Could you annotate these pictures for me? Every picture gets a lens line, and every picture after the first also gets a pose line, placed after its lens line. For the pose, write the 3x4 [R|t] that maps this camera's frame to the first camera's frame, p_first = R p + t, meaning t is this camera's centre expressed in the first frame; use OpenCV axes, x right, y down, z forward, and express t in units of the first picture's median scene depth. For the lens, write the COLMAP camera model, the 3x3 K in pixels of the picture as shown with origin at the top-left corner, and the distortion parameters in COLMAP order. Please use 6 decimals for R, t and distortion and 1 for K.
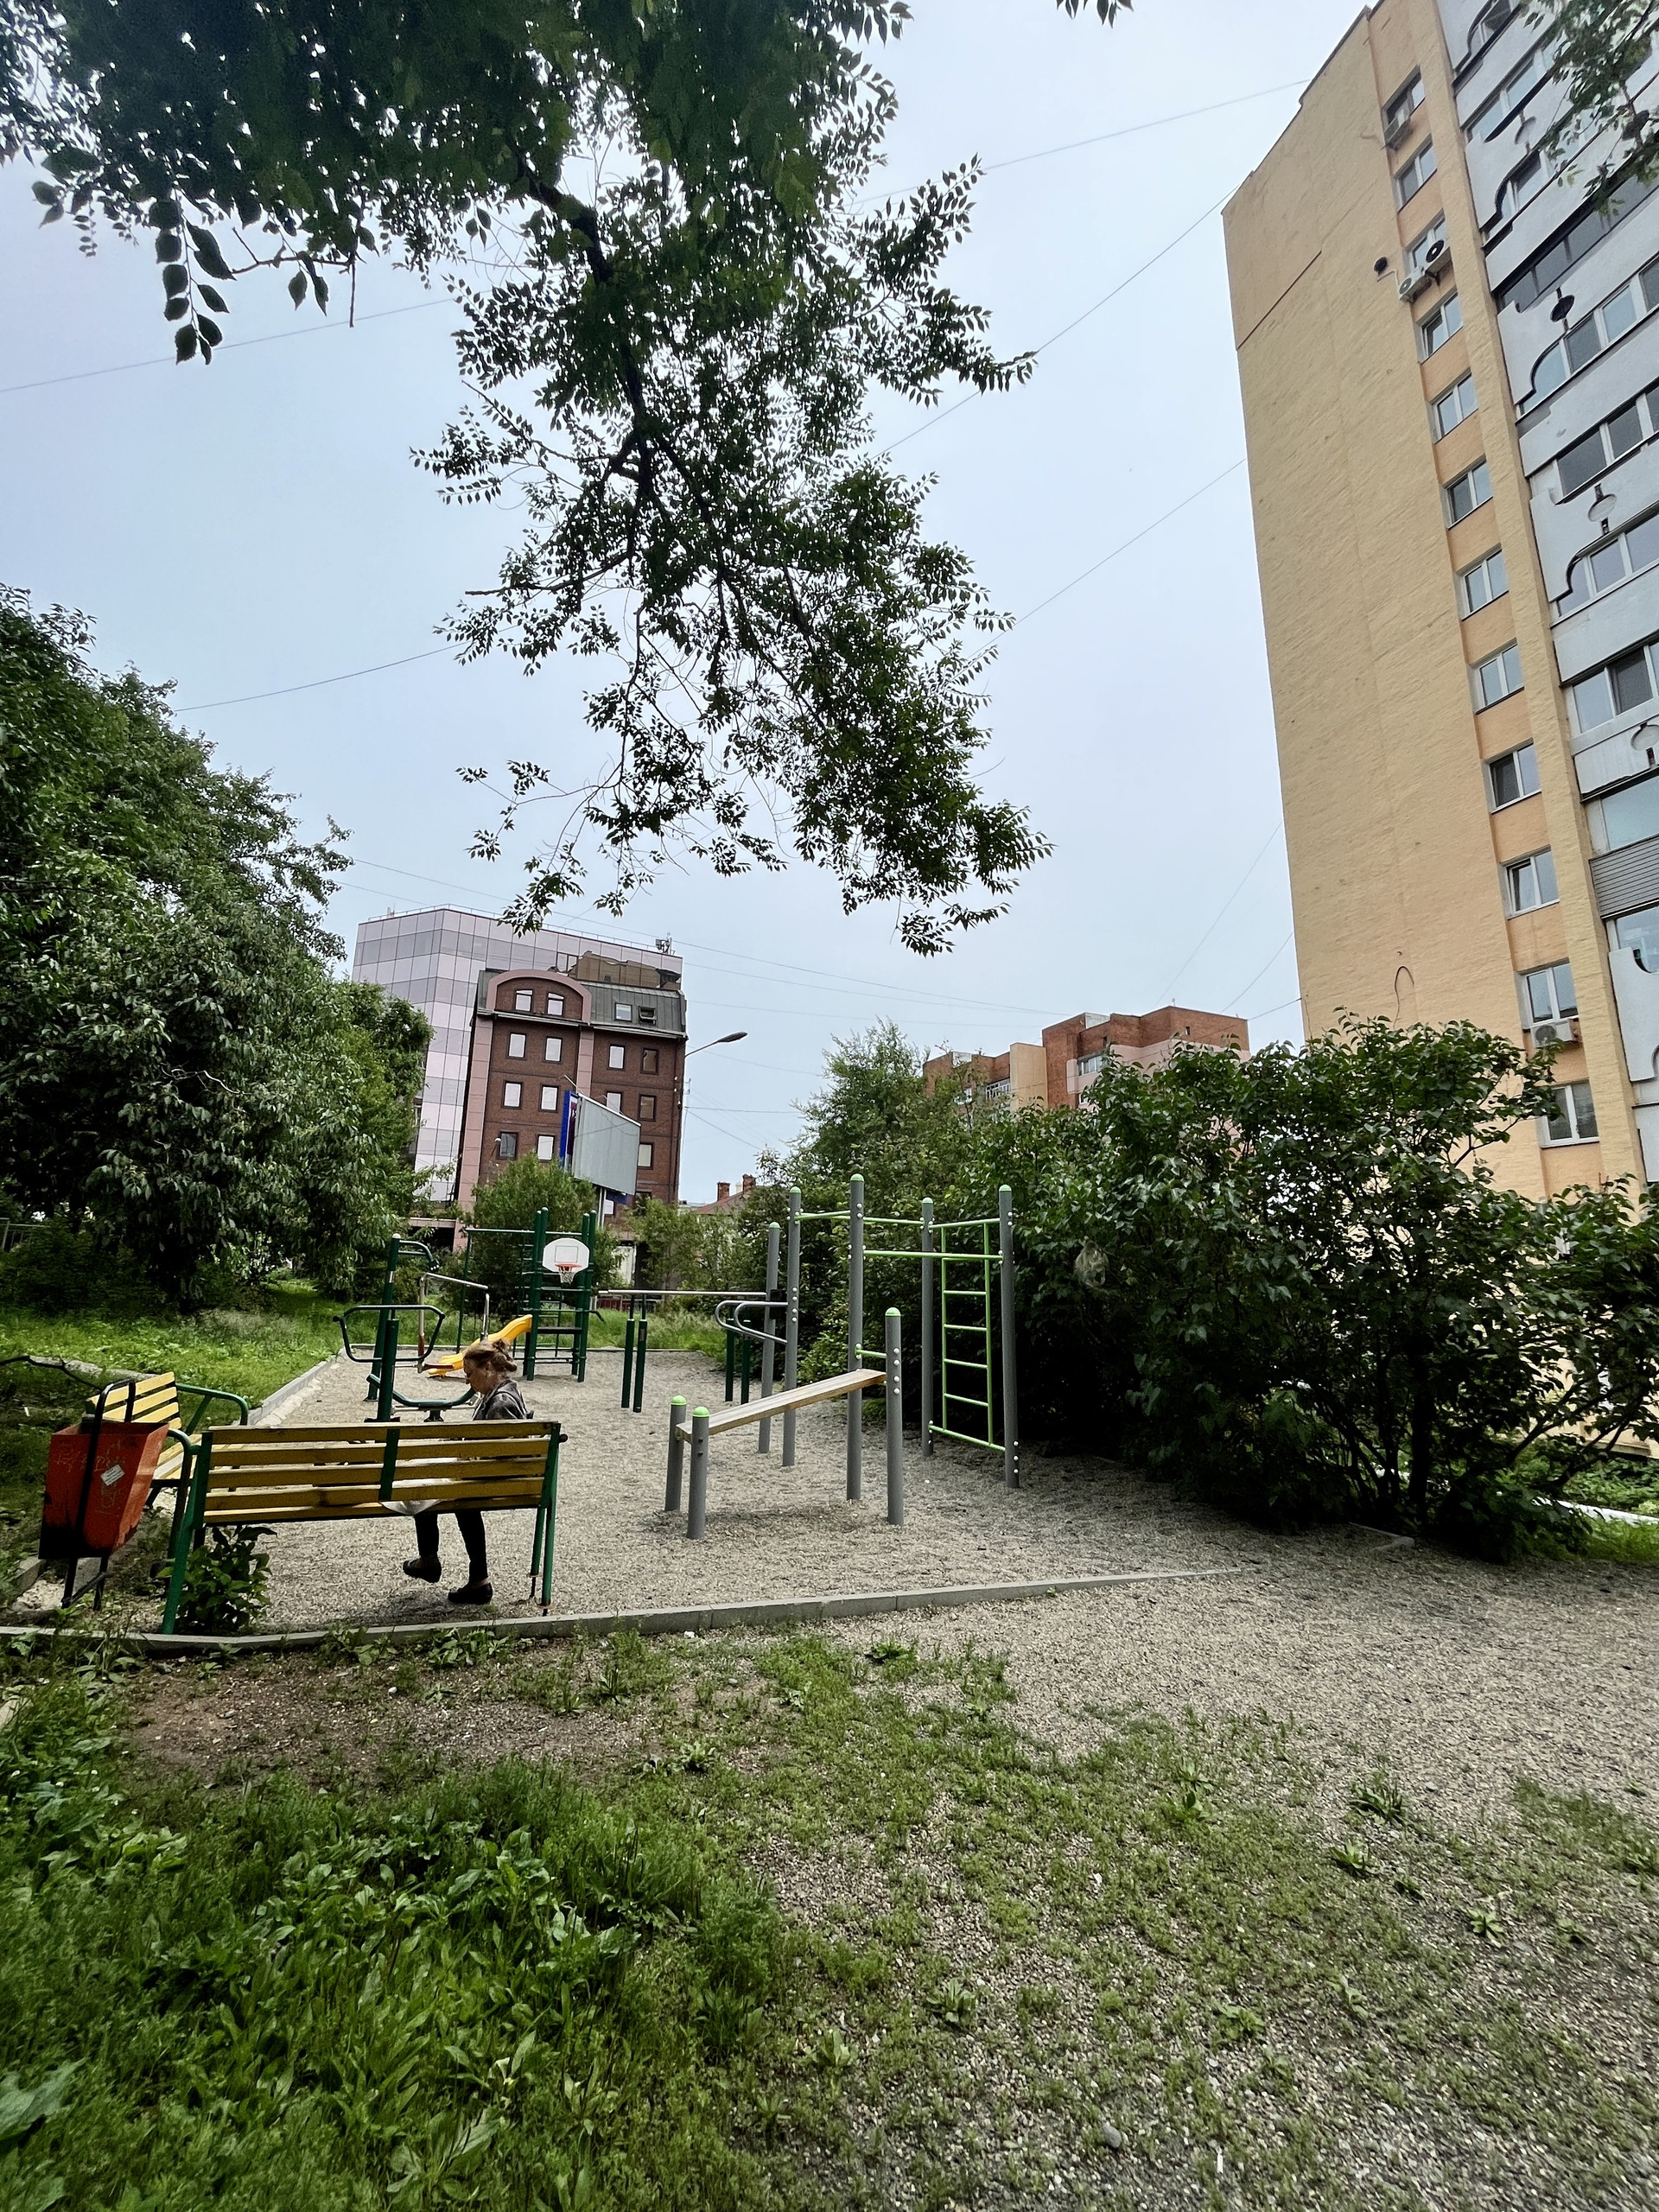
lens RADIAL K [[895.7, 0, 807.3], [0, 895.7, 1094.4], [0, 0, 1]] dist [-0.002720, 0.000016]
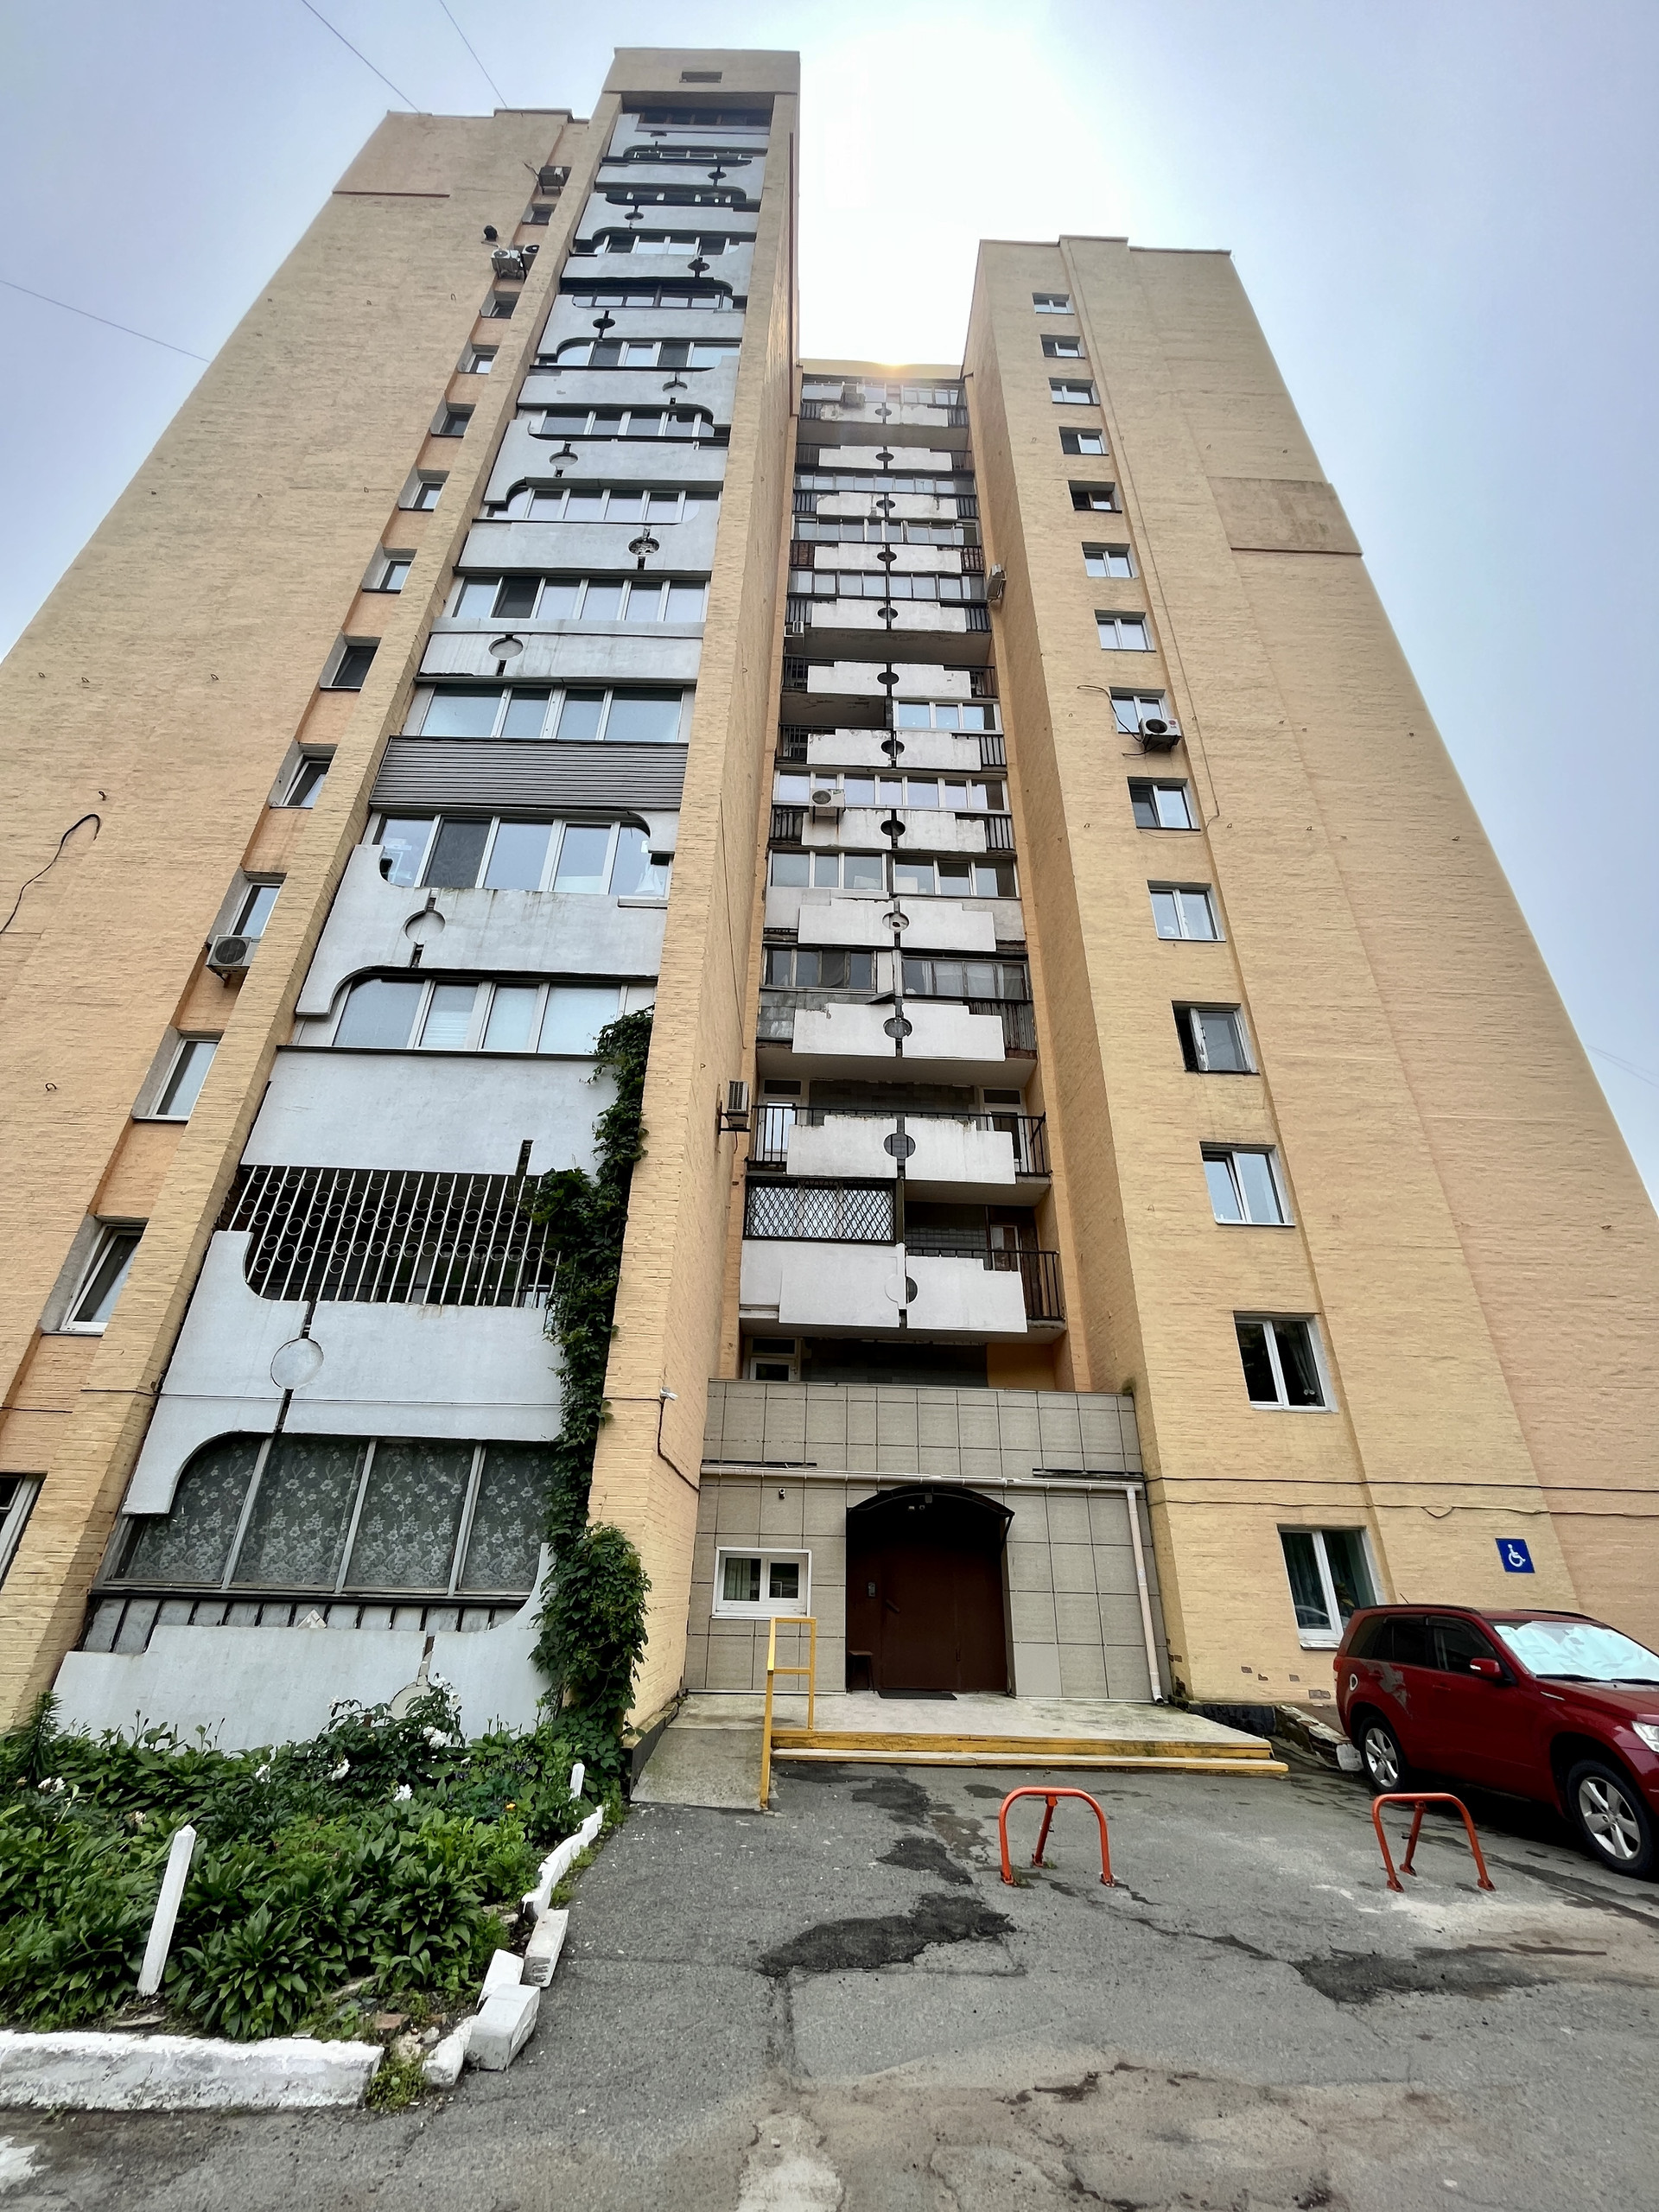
lens RADIAL K [[895.7, 0, 807.3], [0, 895.7, 1094.4], [0, 0, 1]] dist [-0.002720, 0.000016]
pose [[0.347821, 0.434732, 0.830680, 0.488722], [-0.219372, 0.899143, -0.378706, 0.167070], [-0.911535, -0.050506, 0.408108, 0.373947]]
